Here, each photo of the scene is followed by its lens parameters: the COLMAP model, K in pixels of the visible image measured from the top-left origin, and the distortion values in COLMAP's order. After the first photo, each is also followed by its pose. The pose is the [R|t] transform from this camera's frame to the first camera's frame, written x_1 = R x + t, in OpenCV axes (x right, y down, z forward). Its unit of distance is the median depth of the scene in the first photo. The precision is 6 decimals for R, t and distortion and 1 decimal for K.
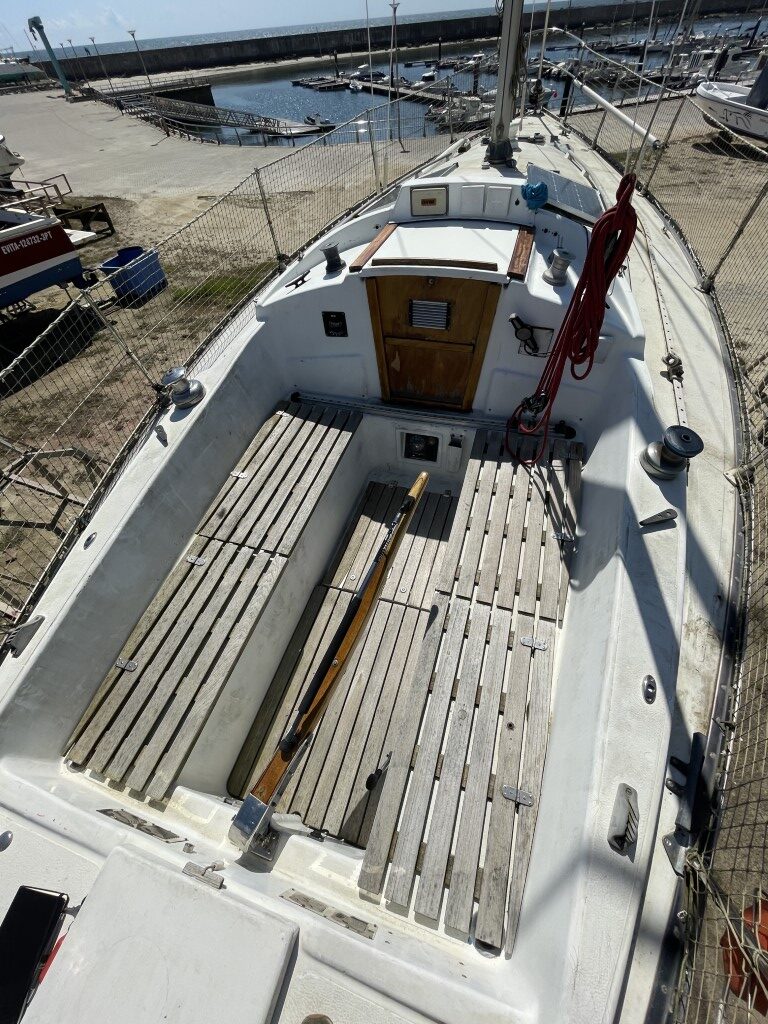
lens RADIAL K [[414.0, 0, 384.5], [0, 414.0, 510.6], [0, 0, 1]] dist [-0.004100, 0.000281]
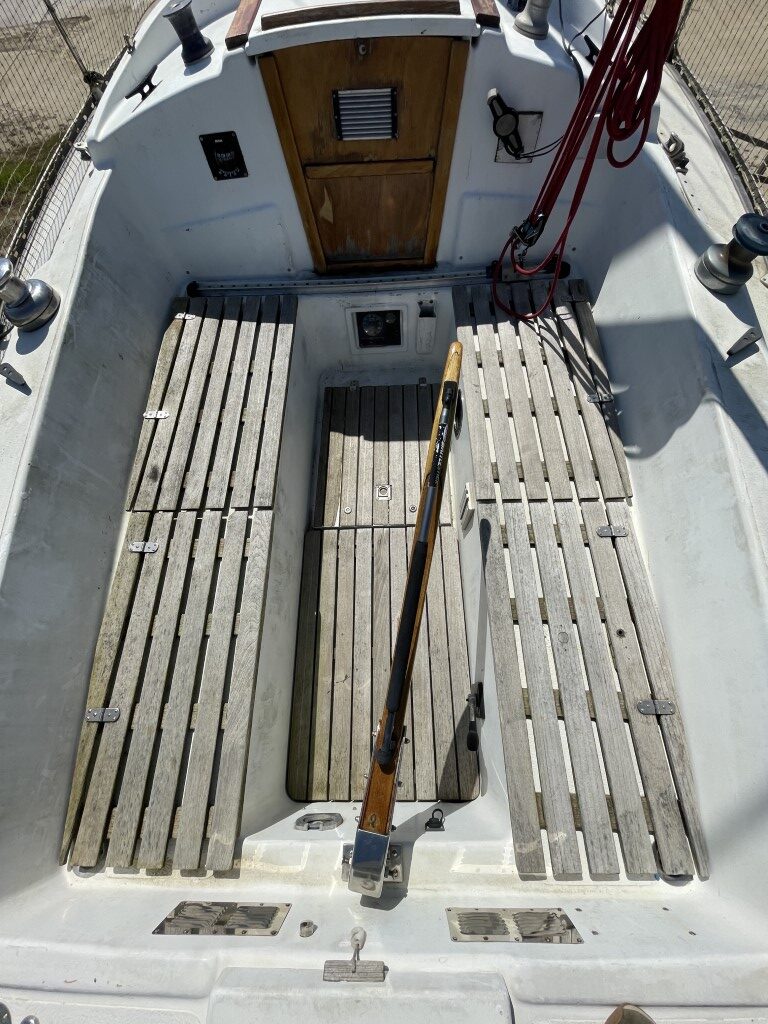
lens RADIAL K [[414.0, 0, 384.1], [0, 414.0, 512.7], [0, 0, 1]] dist [-0.004100, 0.000281]
pose [[0.952685, -0.262925, 0.152518, -0.144111], [0.222718, 0.945287, 0.238389, -0.011177], [-0.206852, -0.193141, 0.959119, 0.228100]]
